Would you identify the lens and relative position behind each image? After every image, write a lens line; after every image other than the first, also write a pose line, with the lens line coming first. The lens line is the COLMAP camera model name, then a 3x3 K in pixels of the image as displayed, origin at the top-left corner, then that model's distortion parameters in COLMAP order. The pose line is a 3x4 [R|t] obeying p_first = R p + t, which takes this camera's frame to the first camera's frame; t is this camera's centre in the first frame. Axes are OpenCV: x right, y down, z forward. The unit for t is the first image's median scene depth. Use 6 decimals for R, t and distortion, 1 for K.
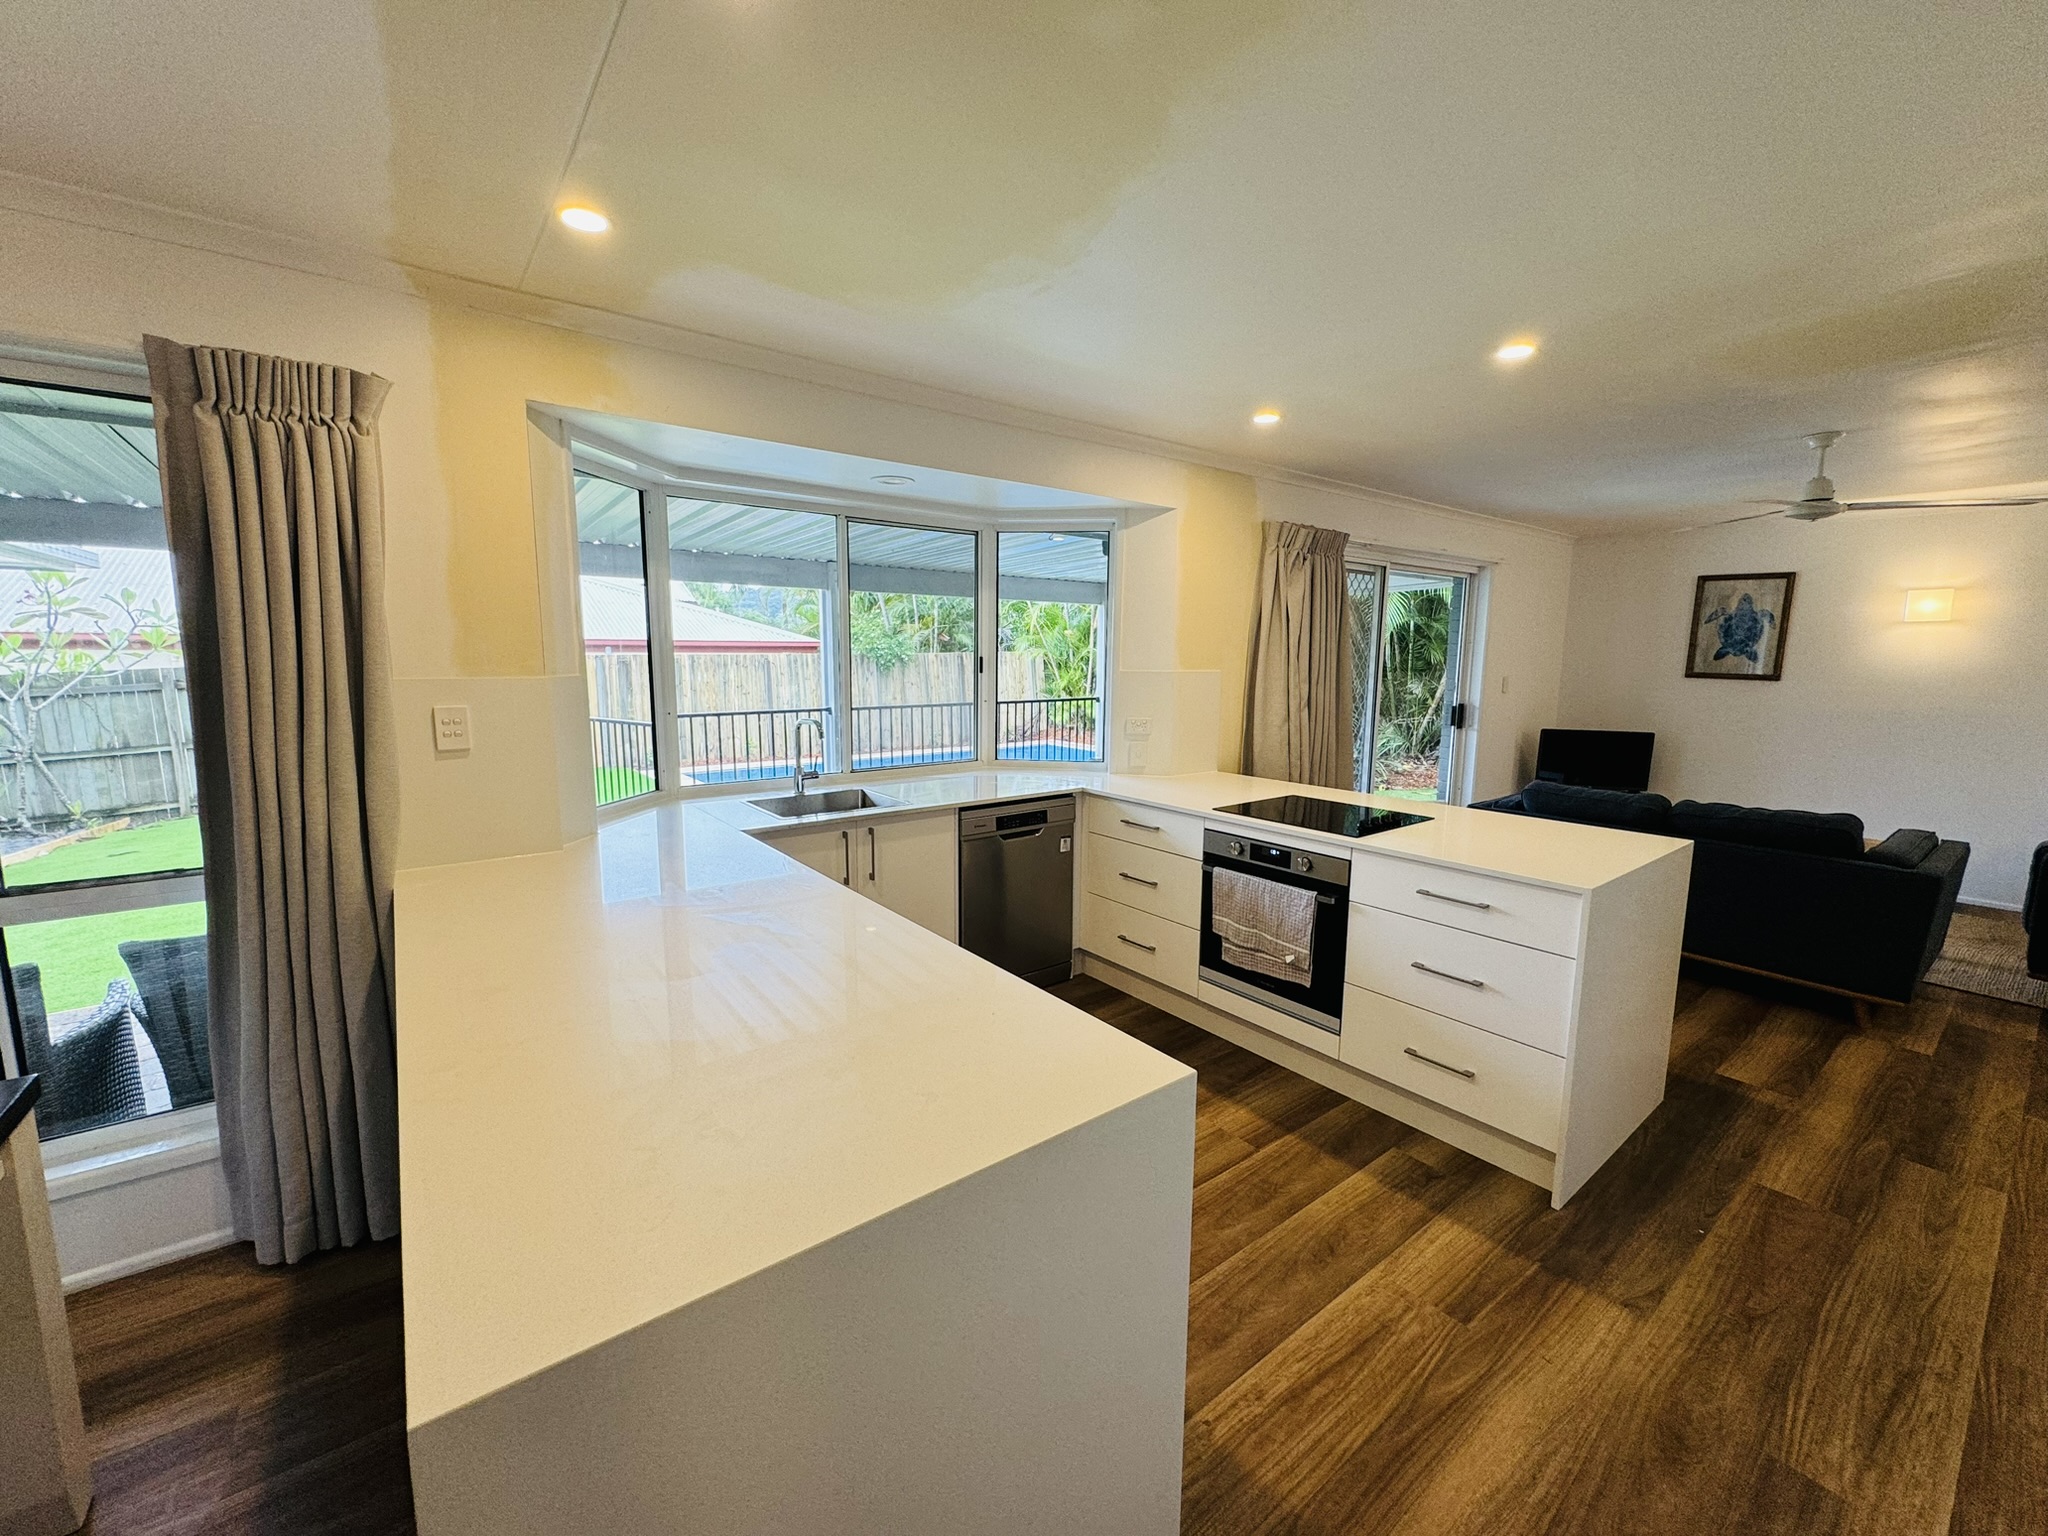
lens RADIAL K [[817.7, 0, 1018.9], [0, 817.7, 754.1], [0, 0, 1]] dist [-0.001709, 0.000176]
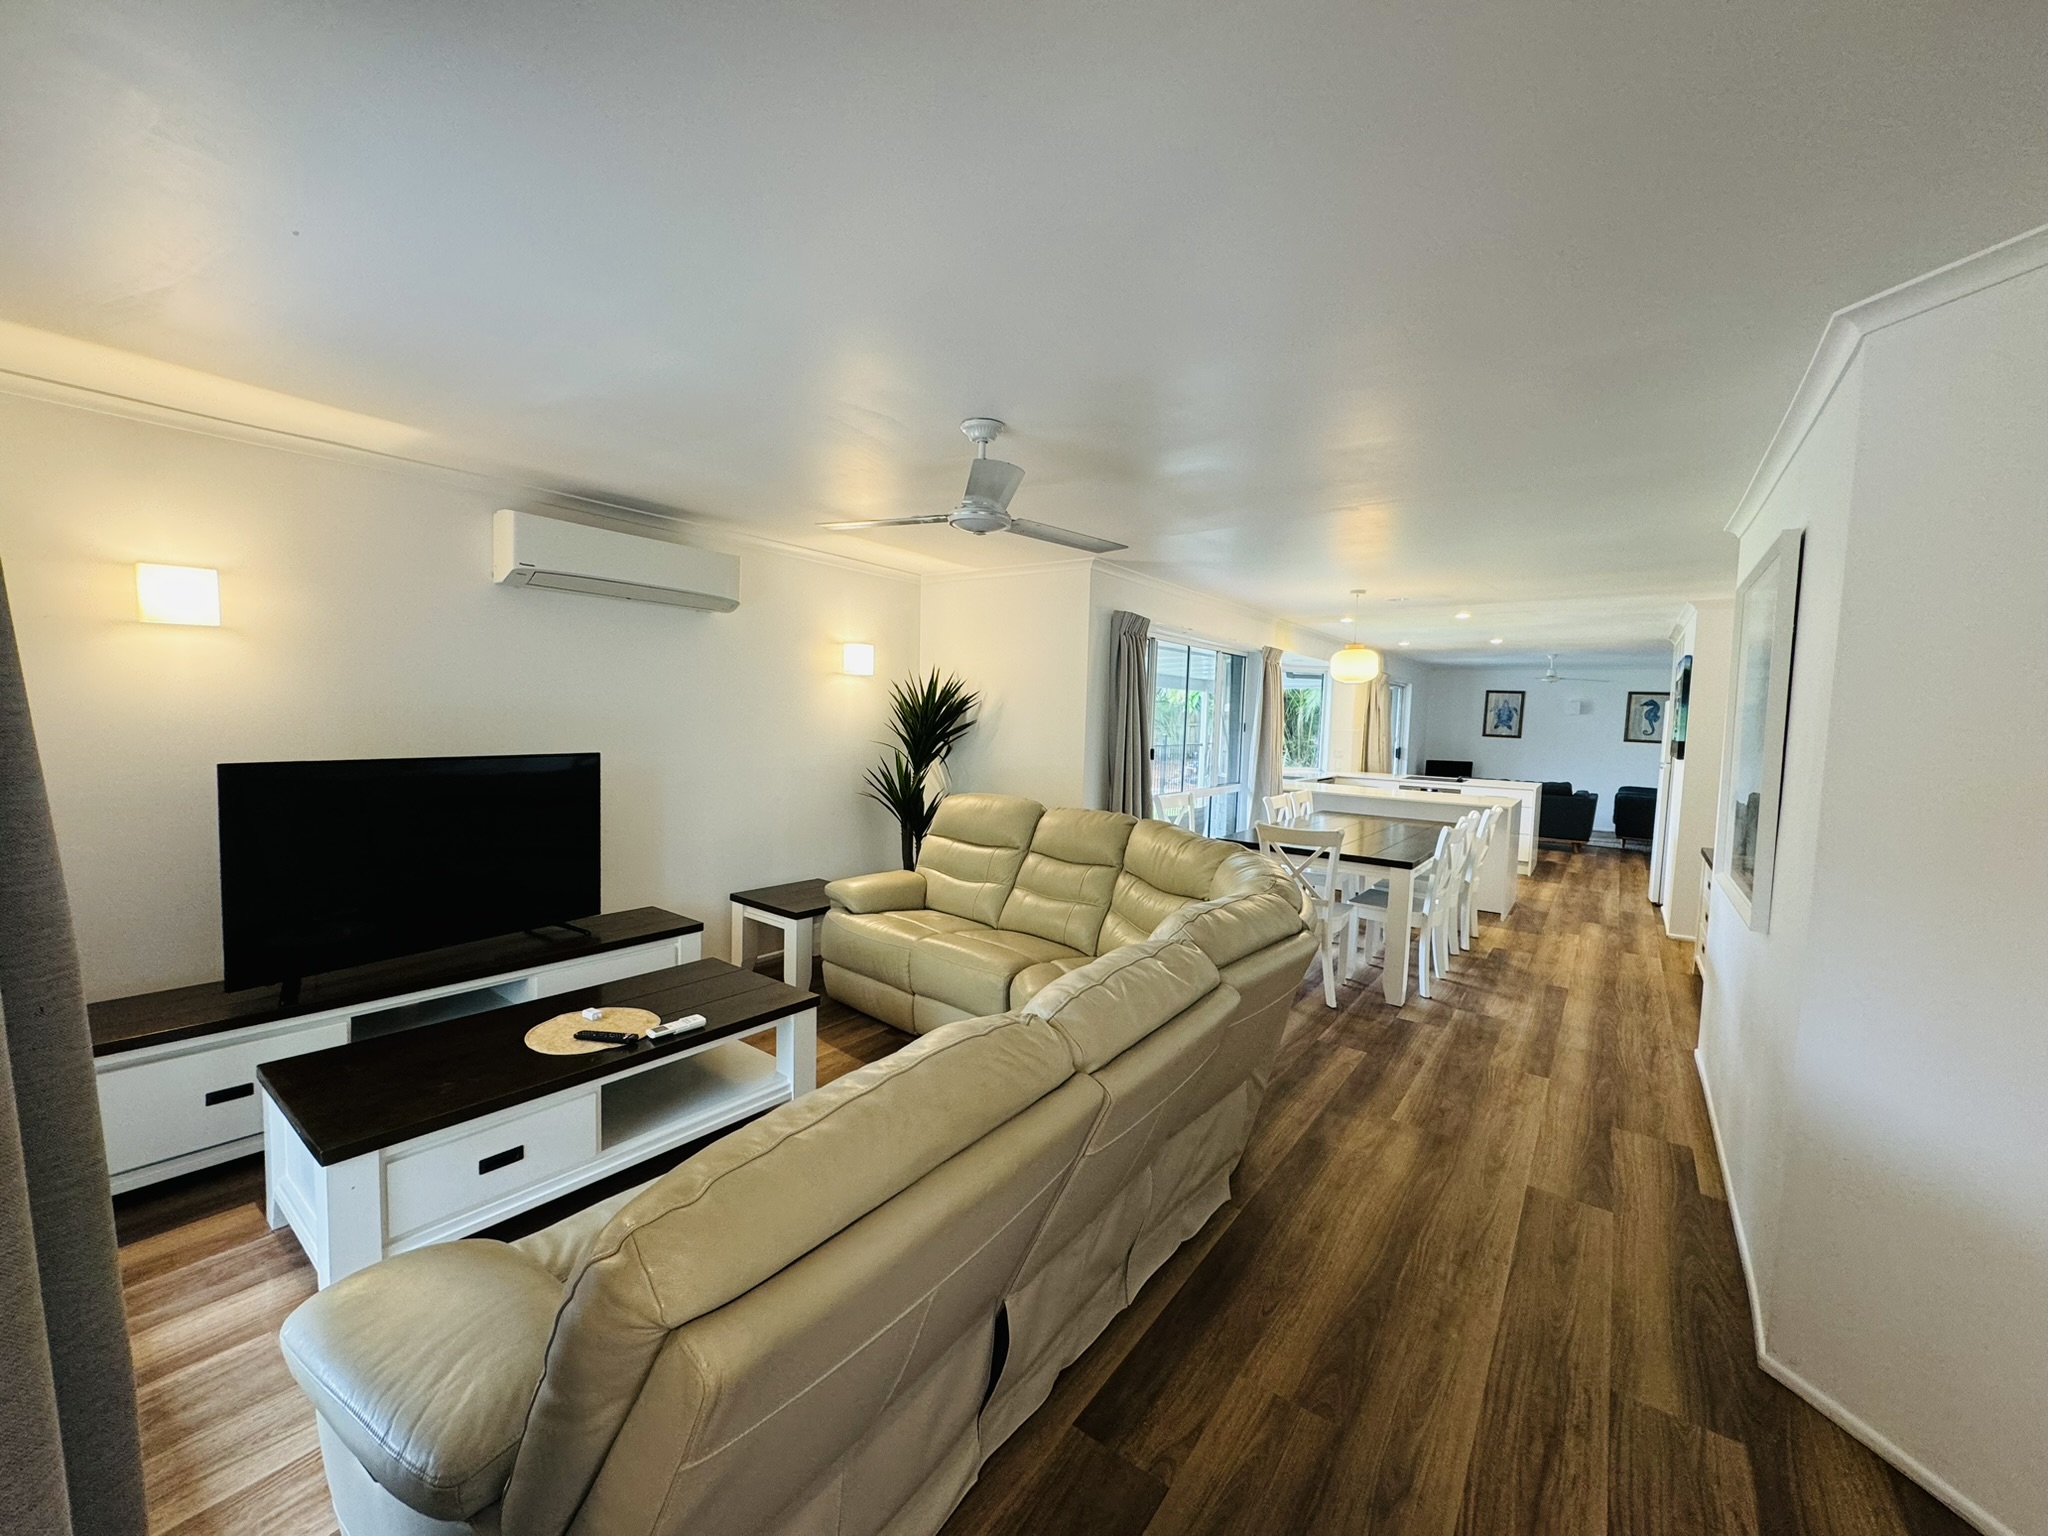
lens RADIAL K [[817.7, 0, 1015.3], [0, 817.7, 768.8], [0, 0, 1]] dist [-0.001709, 0.000176]
pose [[0.959526, 0.002933, 0.281604, -1.016377], [0.011789, 0.998651, -0.050571, 0.089427], [-0.281372, 0.051844, 0.958197, -0.744322]]
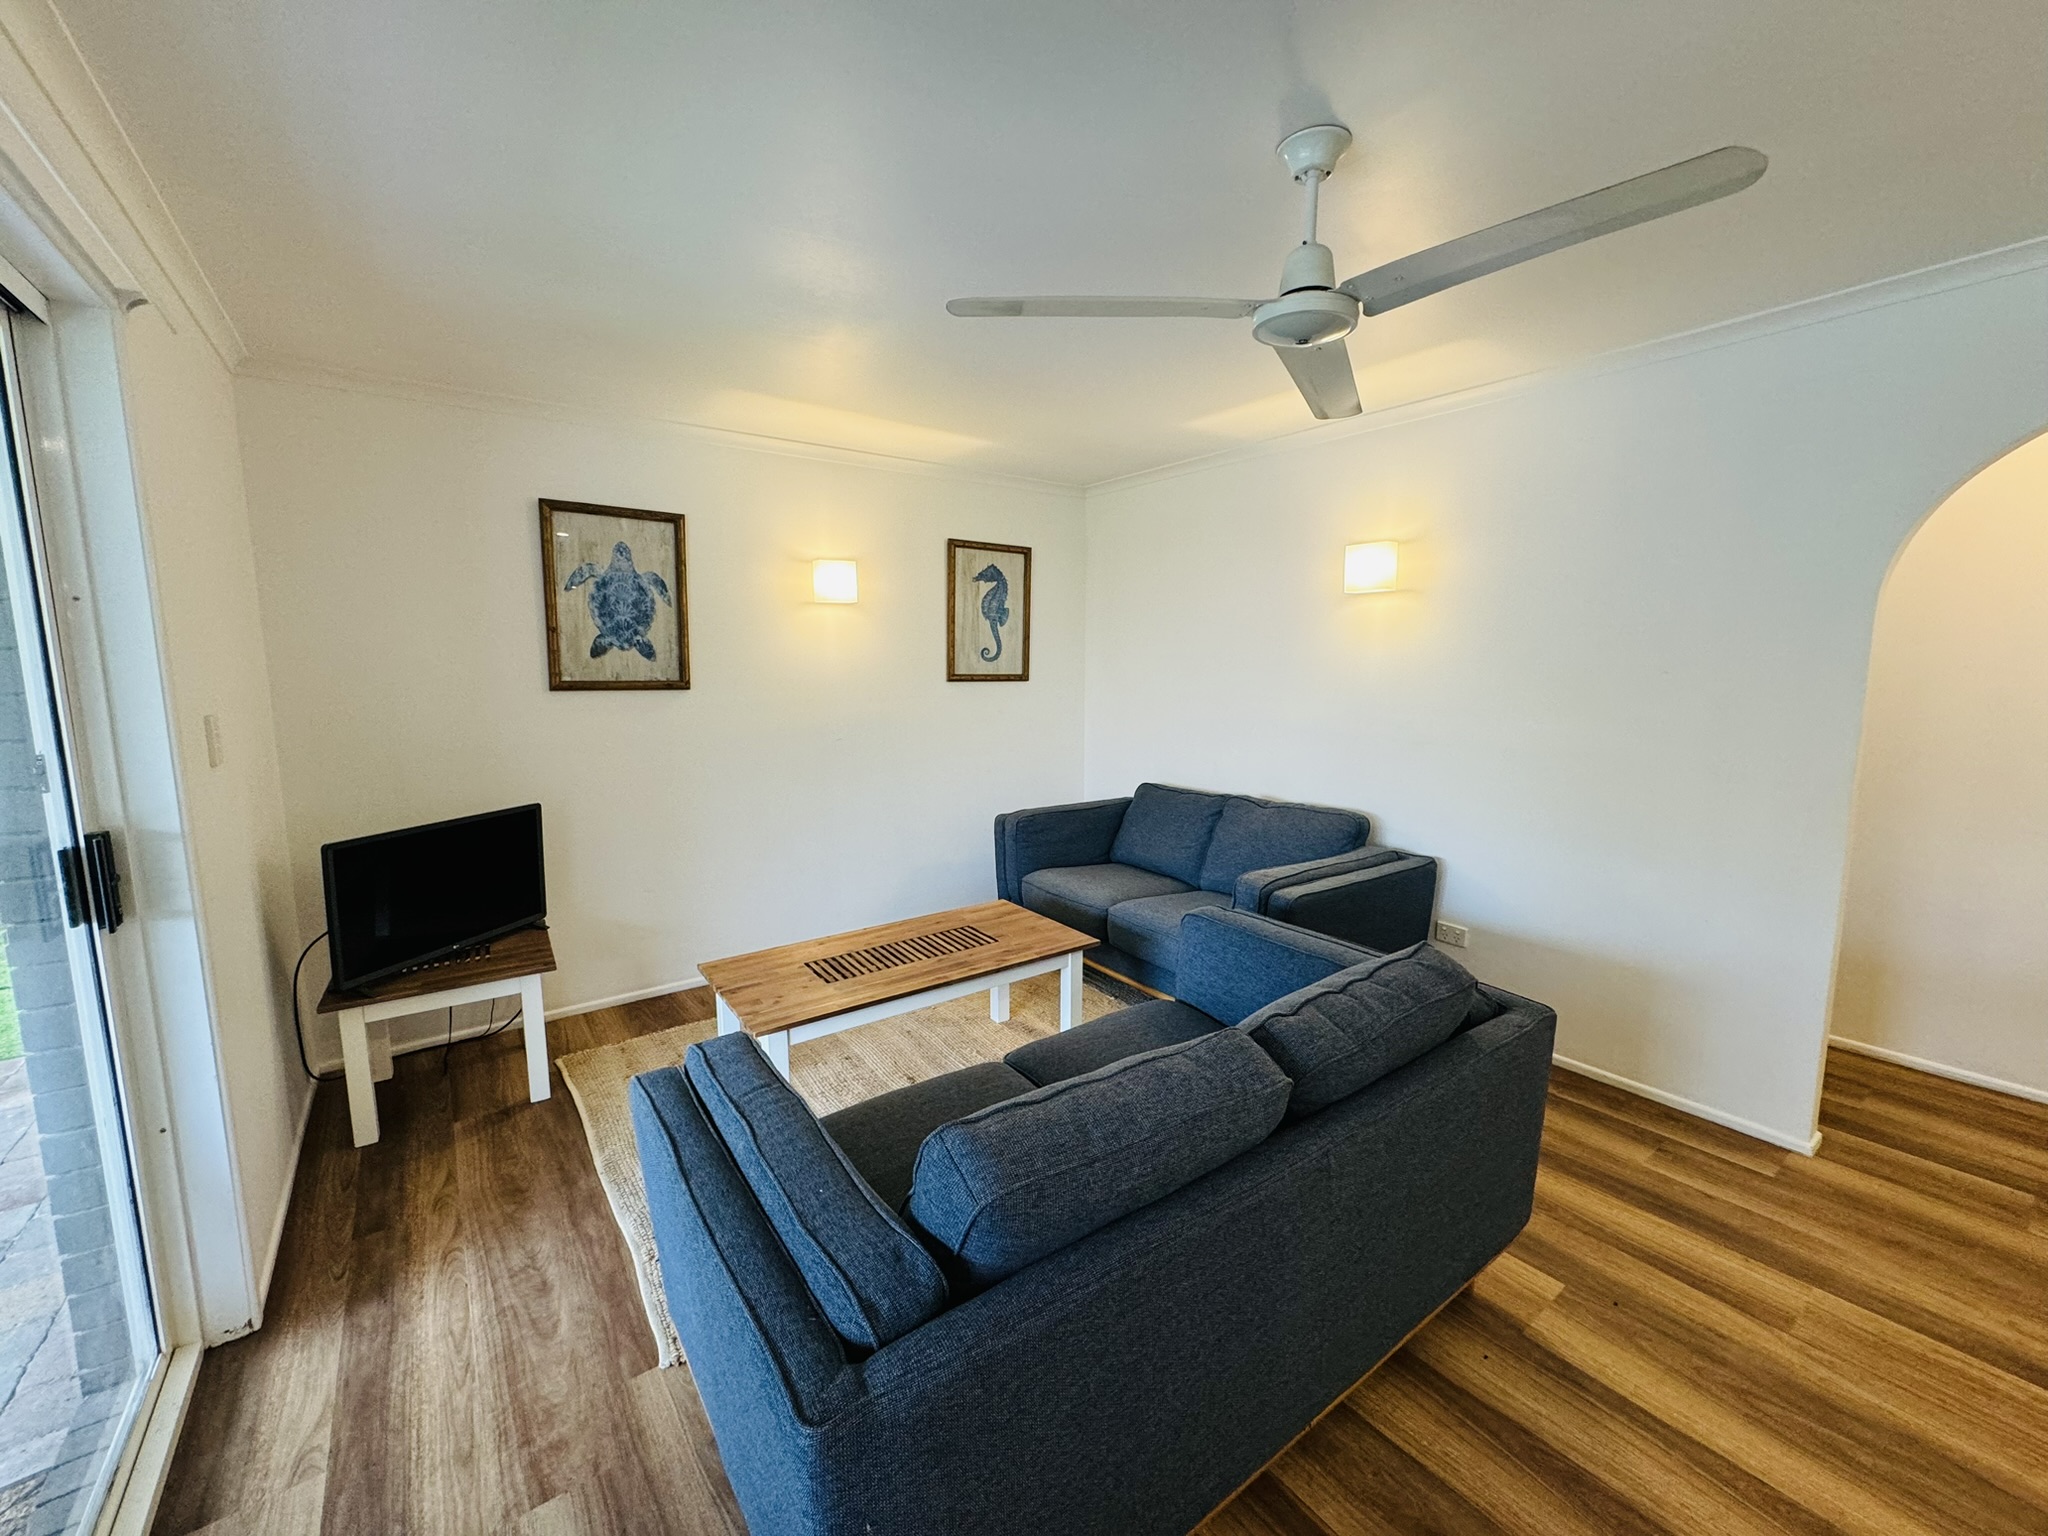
lens RADIAL K [[817.7, 0, 1014.7], [0, 817.7, 769.6], [0, 0, 1]] dist [-0.001709, 0.000176]
pose [[0.000623, -0.150715, 0.988577, 0.295649], [0.123077, 0.981073, 0.149494, -0.090673], [-0.992397, 0.121578, 0.019161, 0.732199]]
